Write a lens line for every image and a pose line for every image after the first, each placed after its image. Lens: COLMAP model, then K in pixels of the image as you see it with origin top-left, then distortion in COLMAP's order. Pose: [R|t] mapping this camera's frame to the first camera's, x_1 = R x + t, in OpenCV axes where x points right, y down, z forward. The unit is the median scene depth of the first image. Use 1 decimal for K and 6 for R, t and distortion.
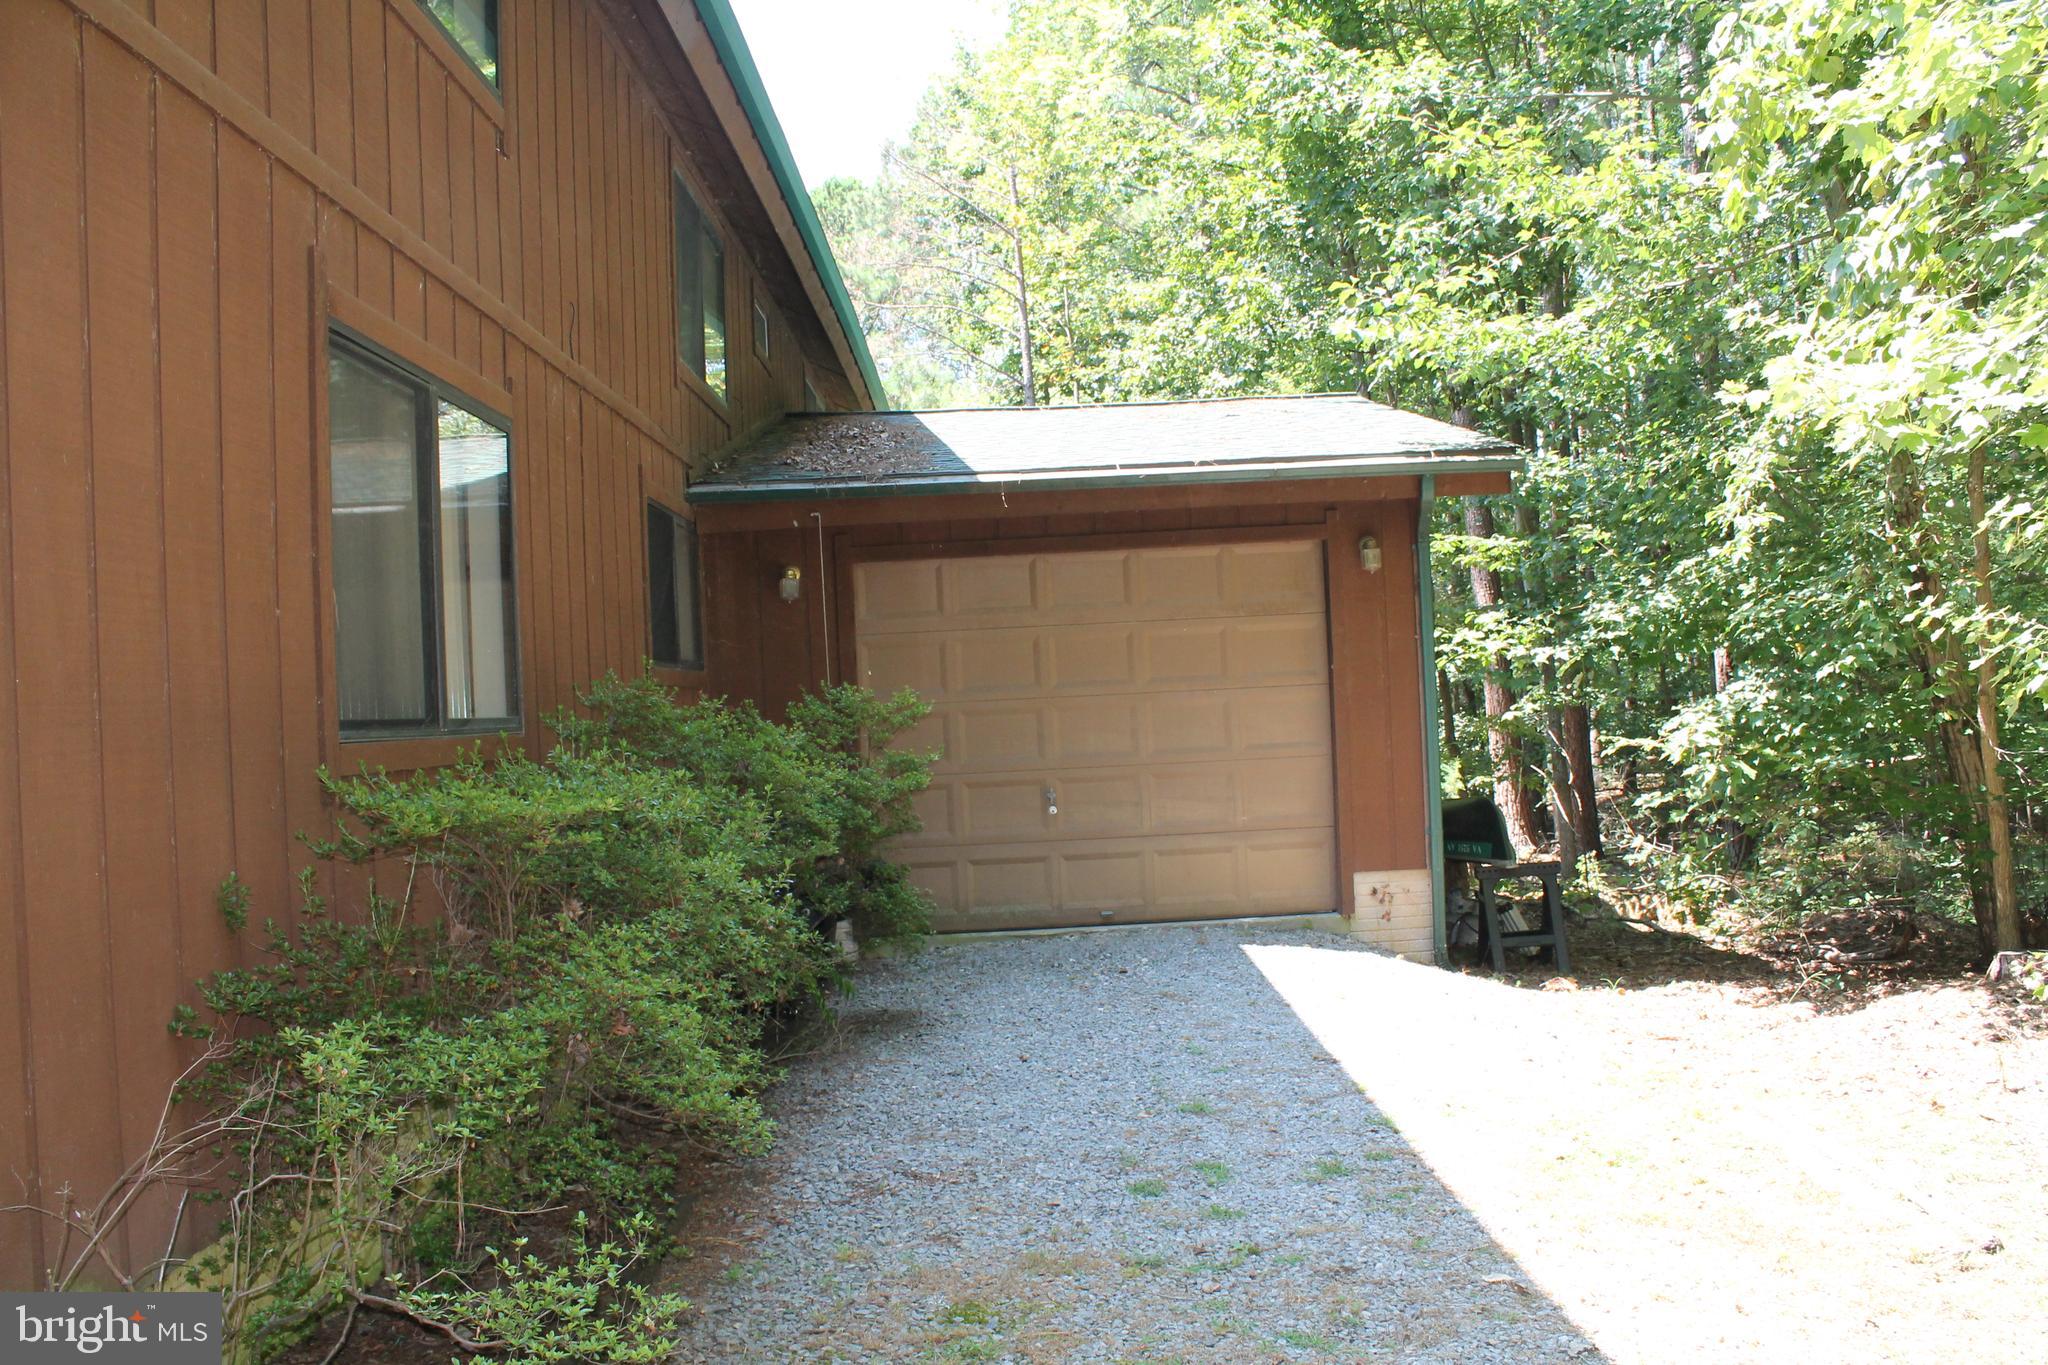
lens RADIAL K [[1706.5, 0, 1024.0], [0, 1706.5, 682.5], [0, 0, 1]] dist [-0.169689, 0.146638]
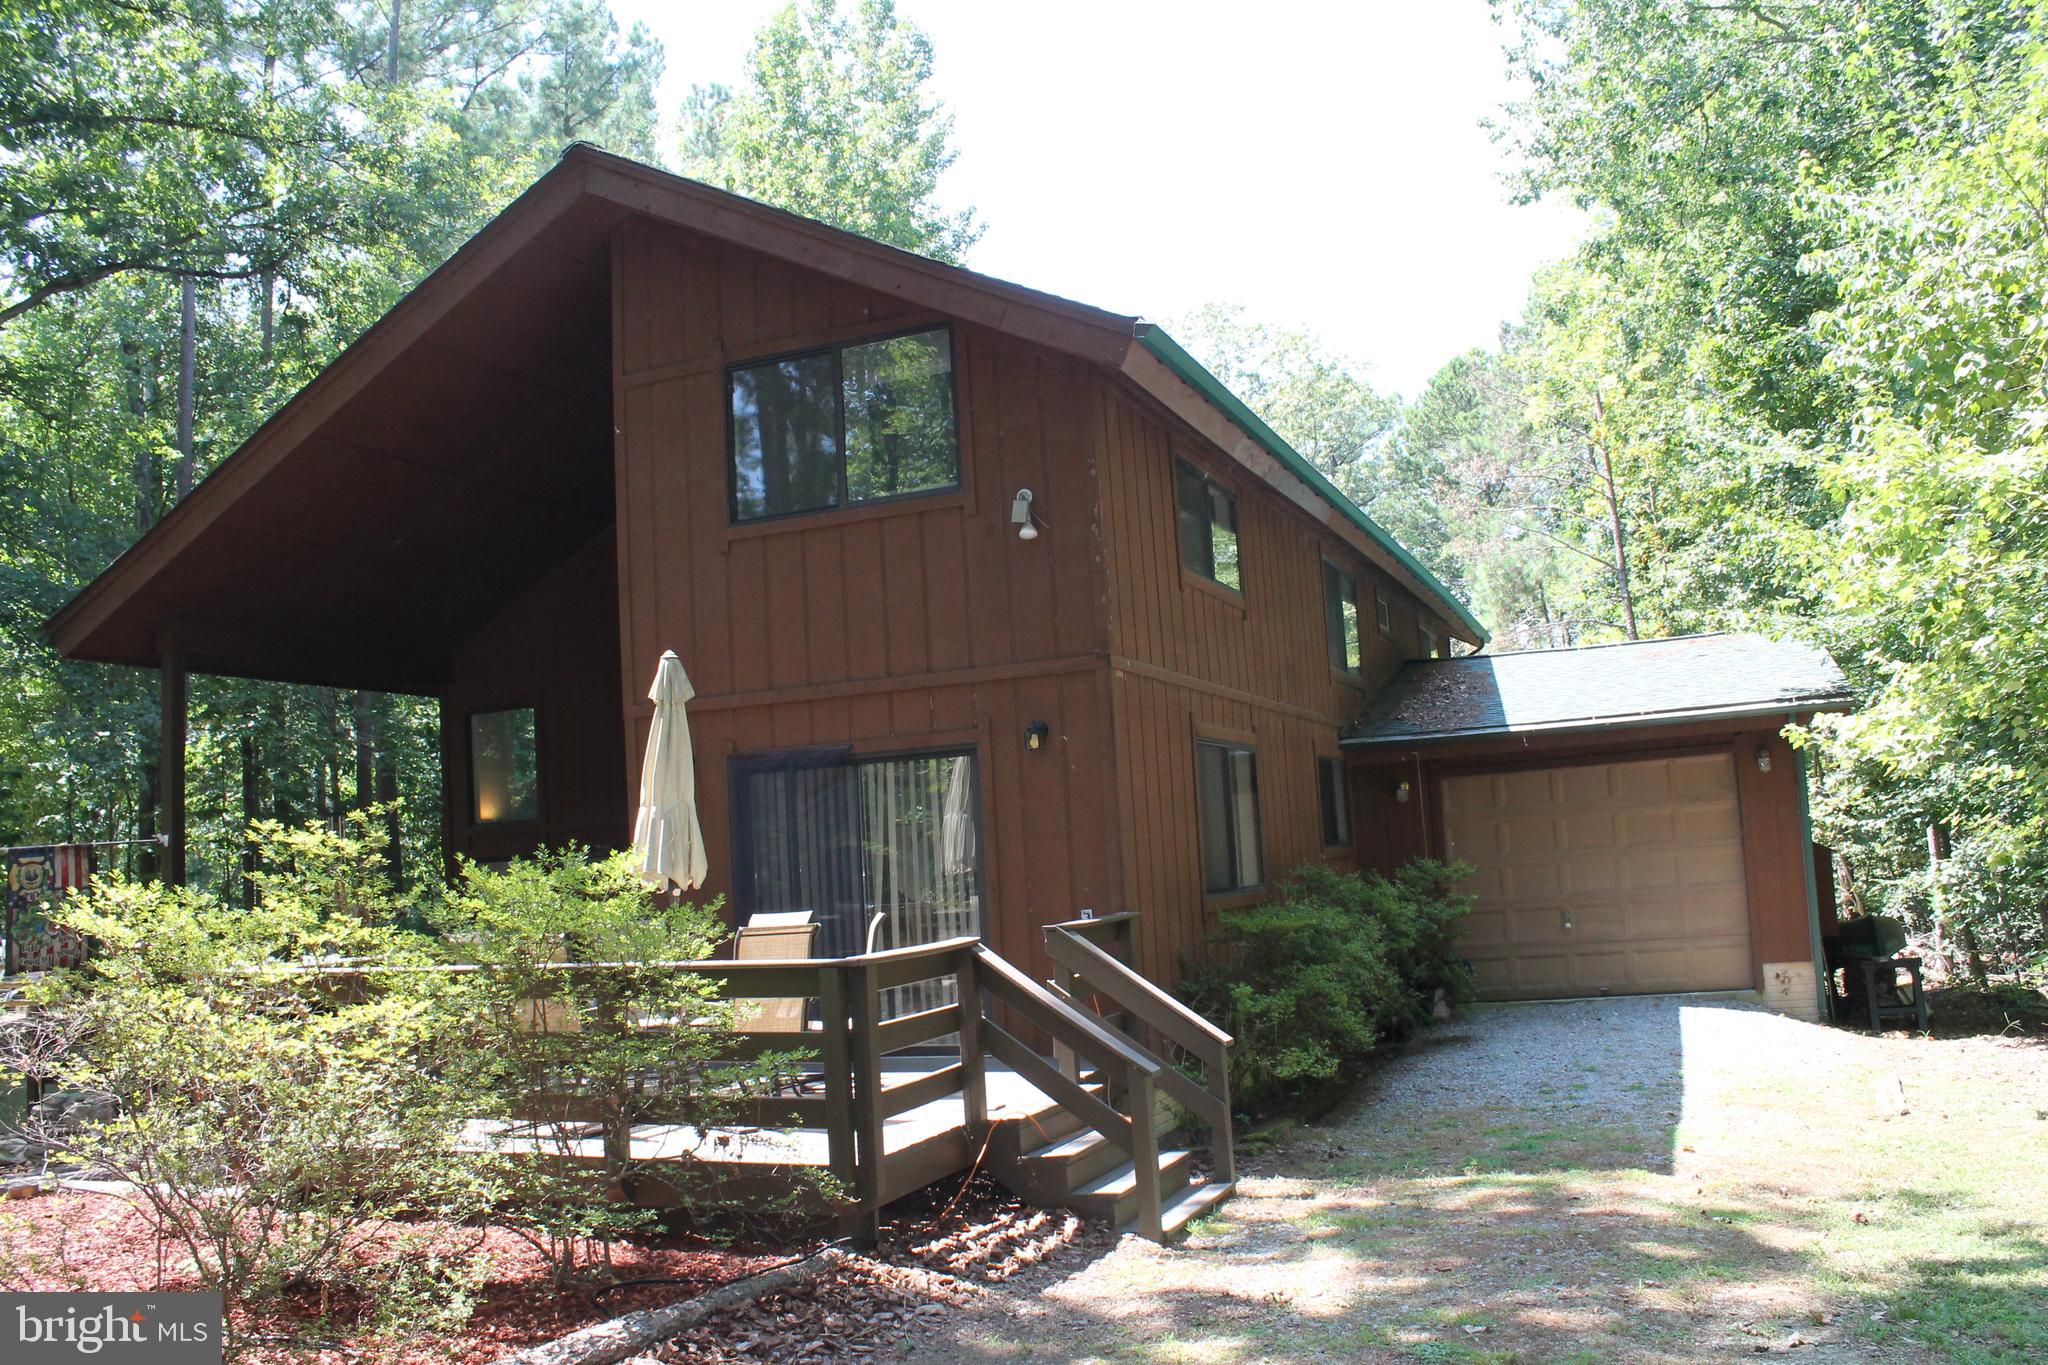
lens RADIAL K [[1706.5, 0, 1024.0], [0, 1706.5, 682.5], [0, 0, 1]] dist [-0.169689, 0.146638]
pose [[0.925999, -0.051623, -0.373979, 0.152736], [0.024085, 0.996667, -0.077940, -0.046521], [0.376756, 0.063165, 0.924156, -0.722721]]
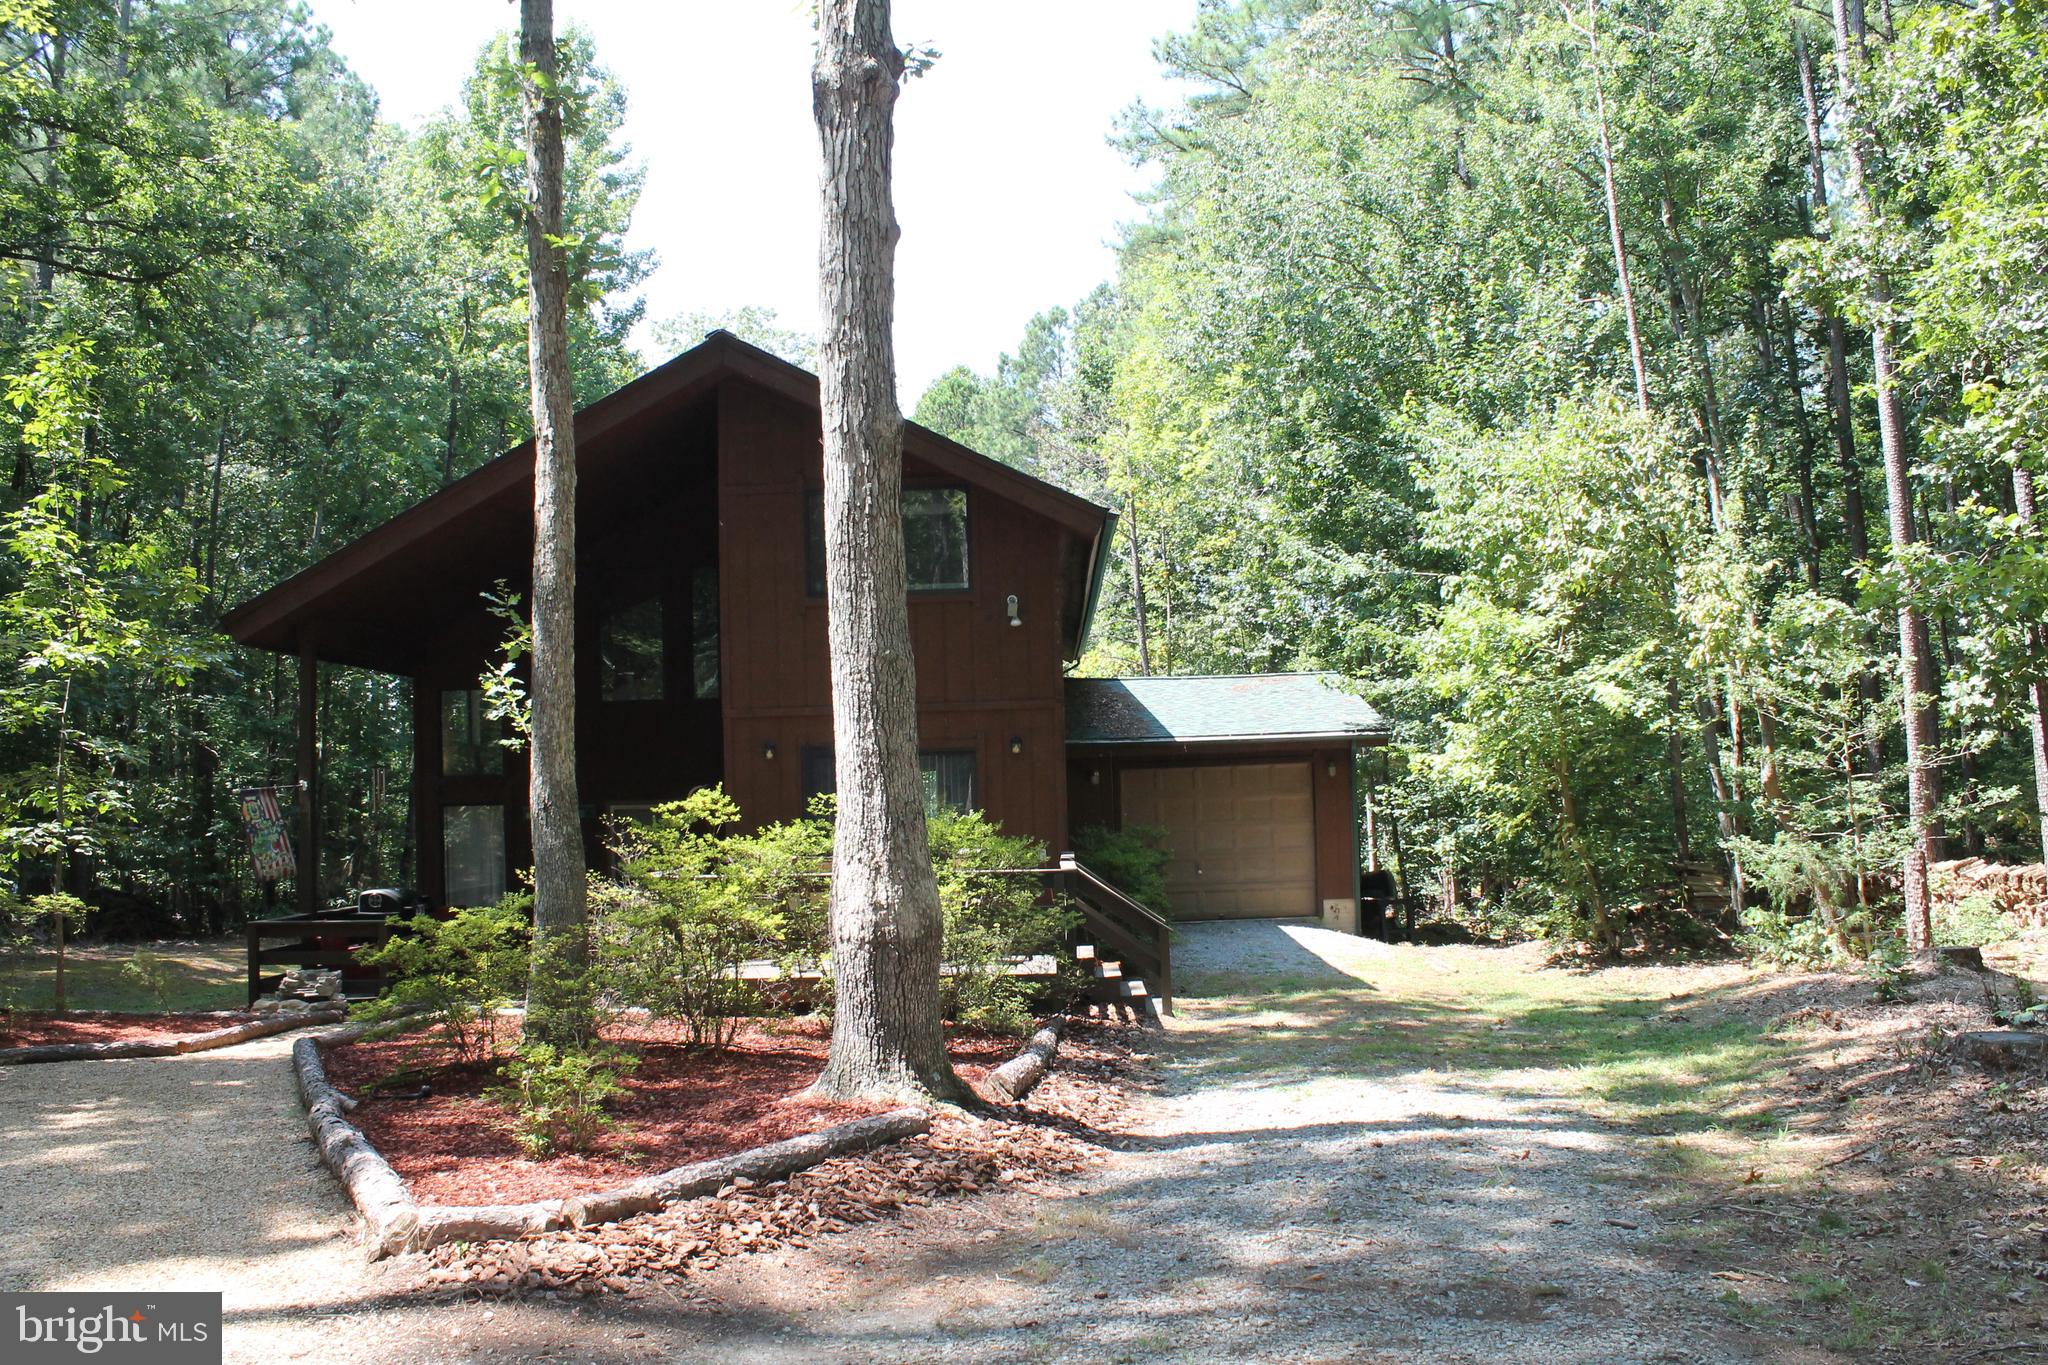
lens RADIAL K [[1701.8, 0, 1022.0], [0, 1701.8, 681.0], [0, 0, 1]] dist [-0.168317, 0.141355]
pose [[0.999550, 0.015171, -0.025860, -0.187827], [-0.016499, 0.998515, -0.051913, -0.070930], [0.025034, 0.052316, 0.998317, -1.507229]]
